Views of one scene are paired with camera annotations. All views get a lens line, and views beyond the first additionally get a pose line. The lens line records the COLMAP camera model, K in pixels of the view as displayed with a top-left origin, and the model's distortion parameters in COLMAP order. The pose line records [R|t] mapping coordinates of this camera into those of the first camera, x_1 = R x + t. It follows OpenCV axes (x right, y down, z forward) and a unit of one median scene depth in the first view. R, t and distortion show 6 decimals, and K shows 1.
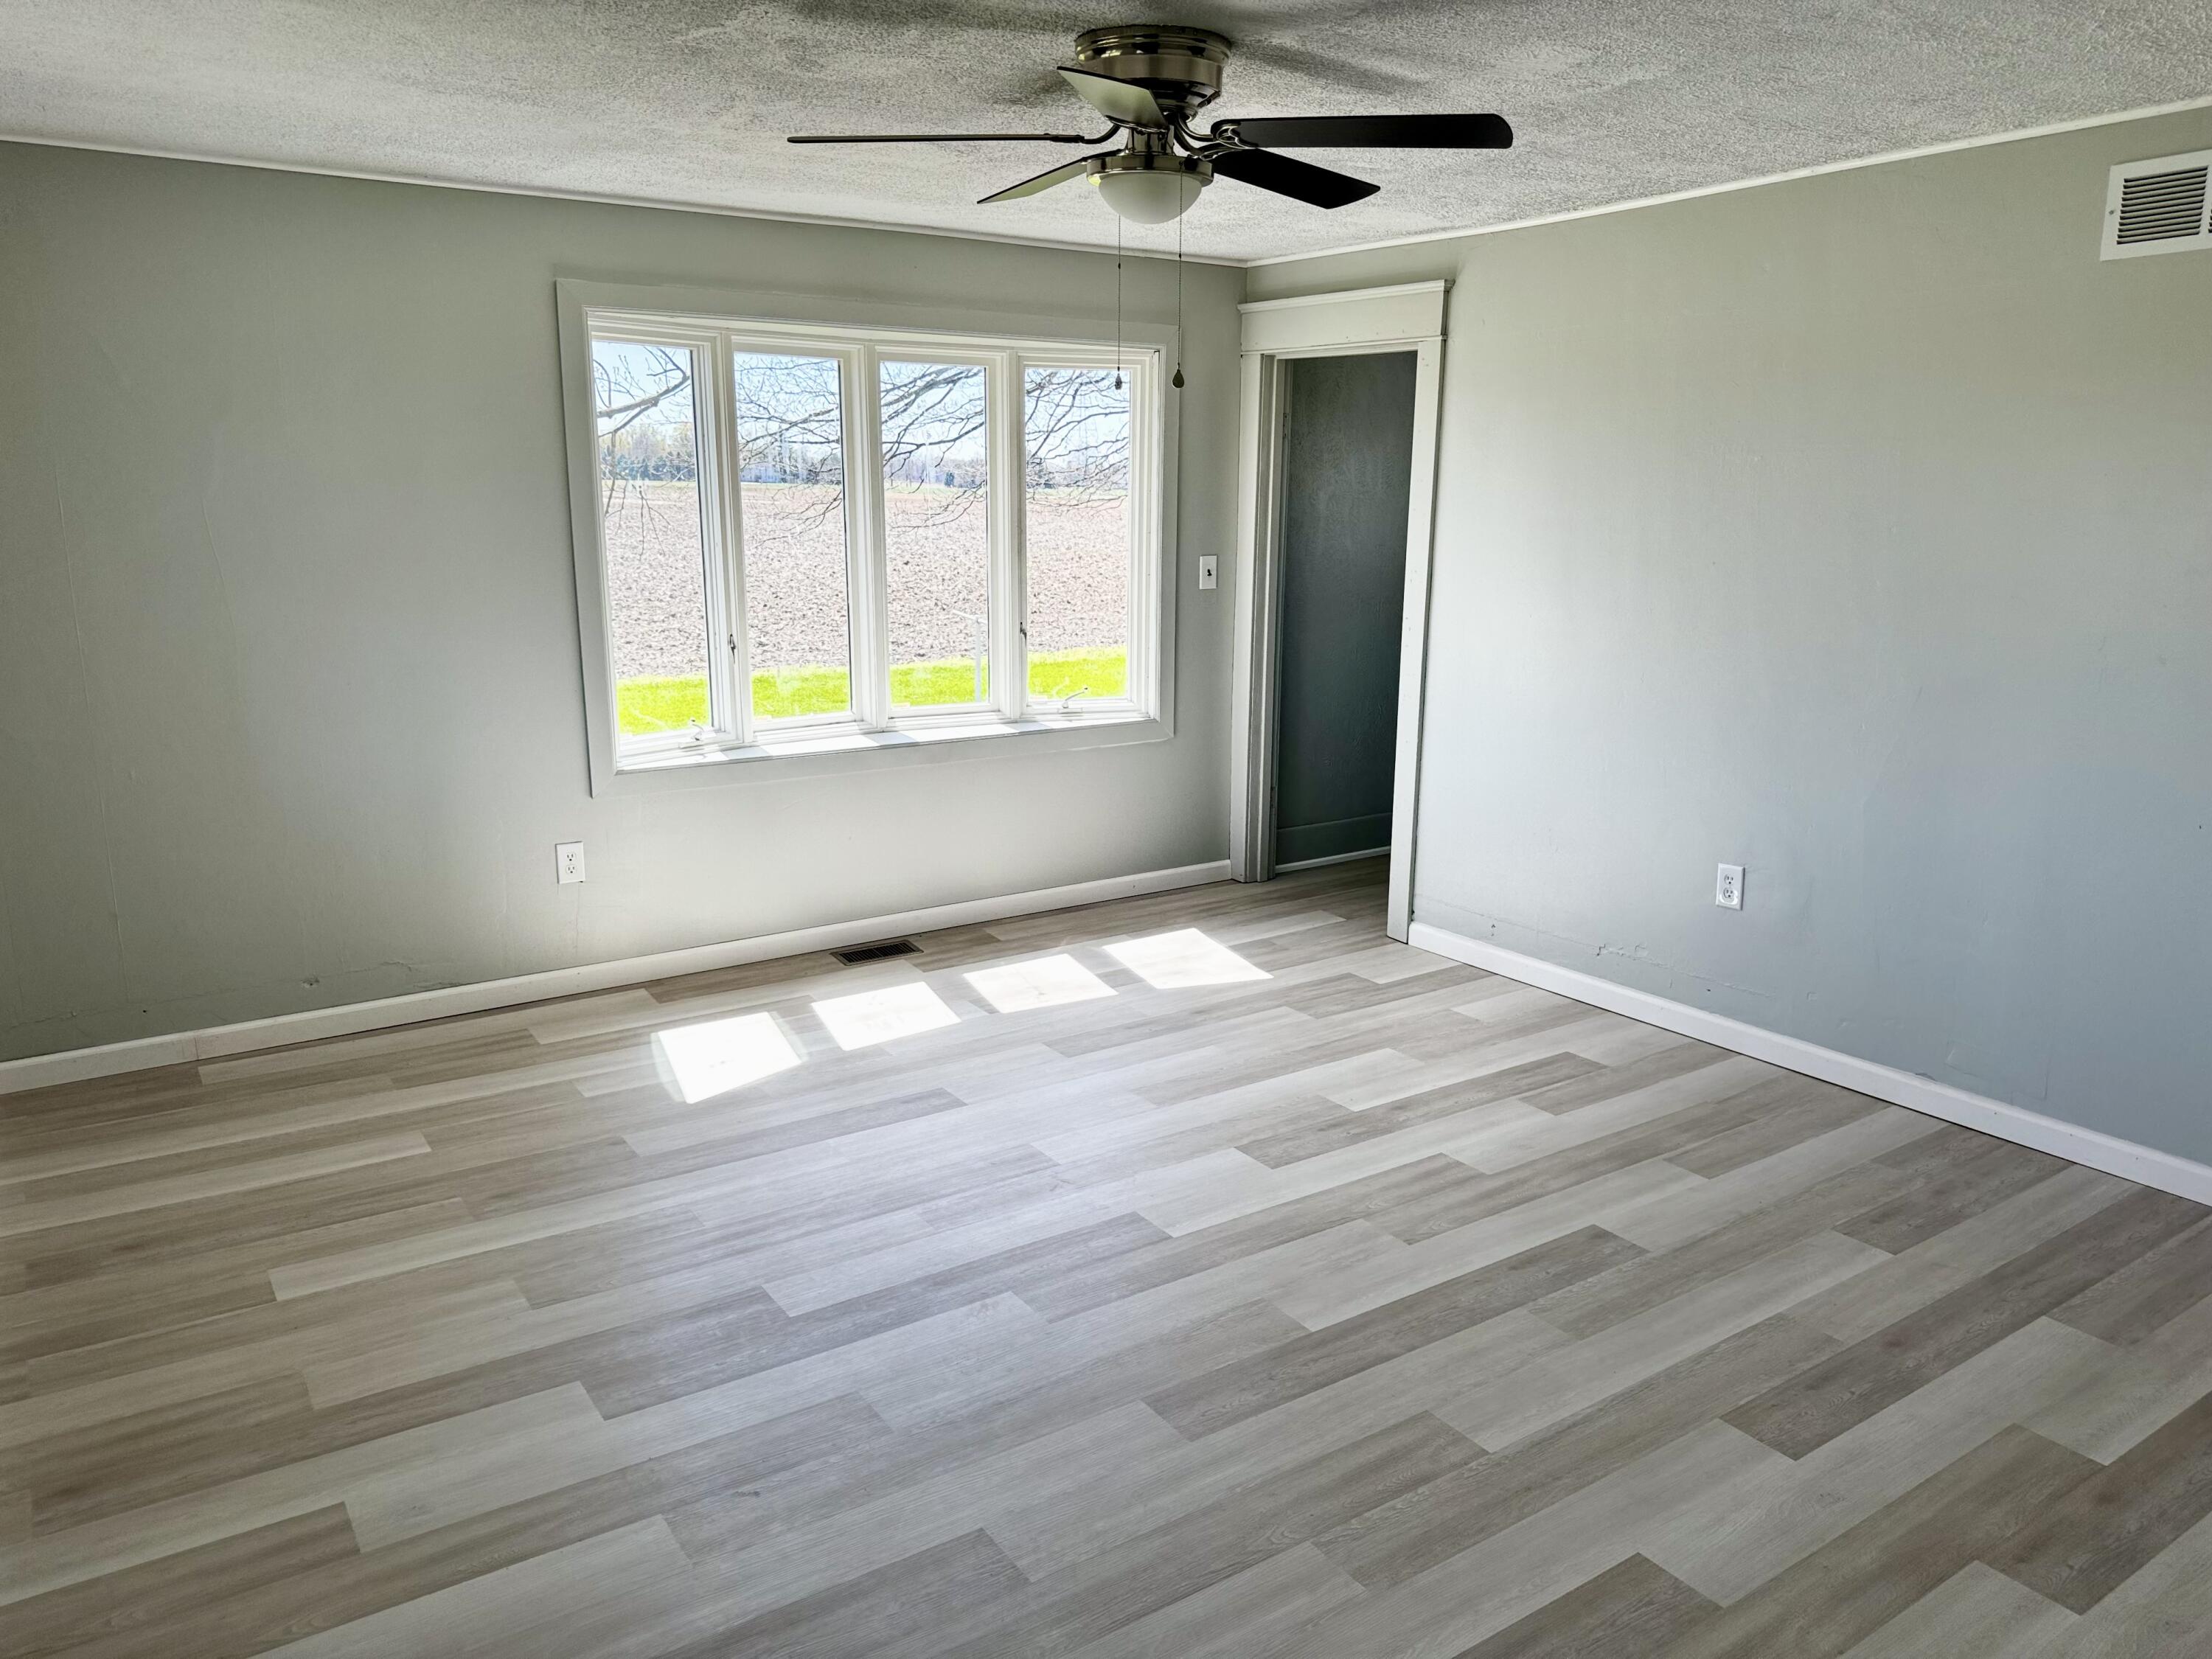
lens RADIAL K [[1552.8, 0, 1113.2], [0, 1552.8, 855.4], [0, 0, 1]] dist [0.085980, -0.118957]
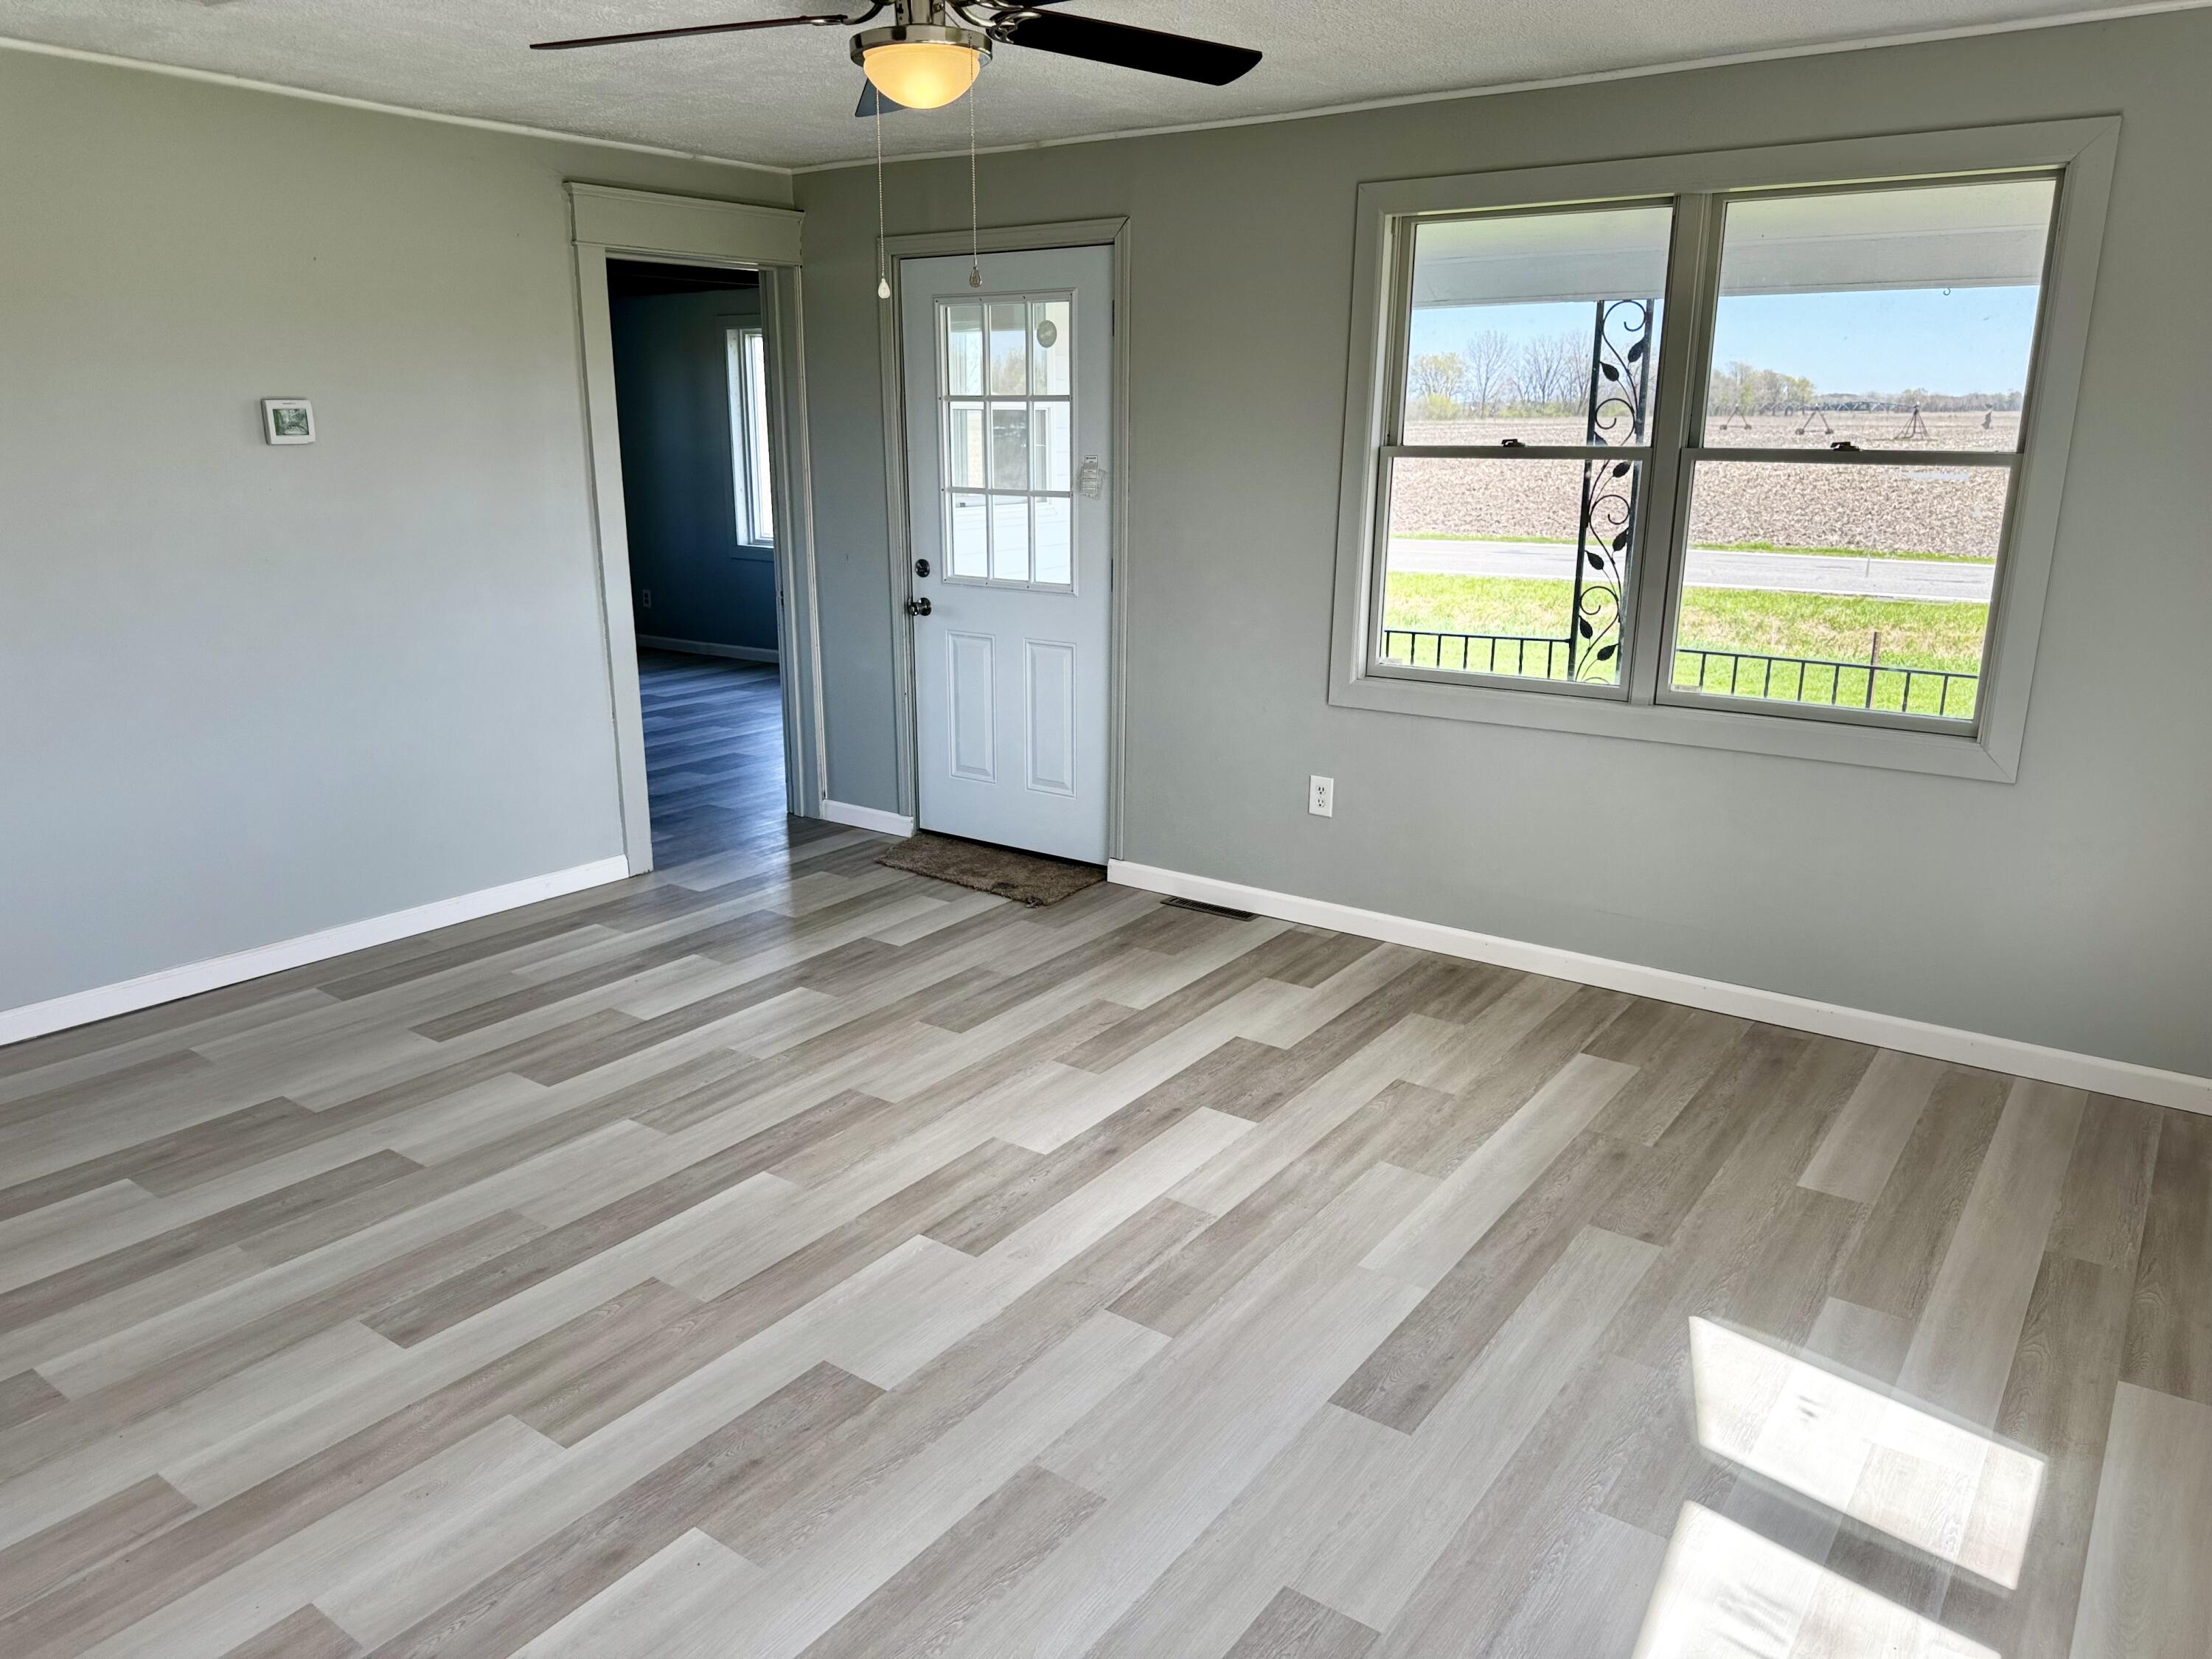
lens RADIAL K [[1572.2, 0, 1074.9], [0, 1572.2, 843.2], [0, 0, 1]] dist [0.059523, -0.093354]
pose [[-0.947260, 0.076488, -0.311205, 0.215631], [-0.081030, 0.882377, 0.463513, -0.379112], [0.310053, 0.464284, -0.829643, 1.638855]]
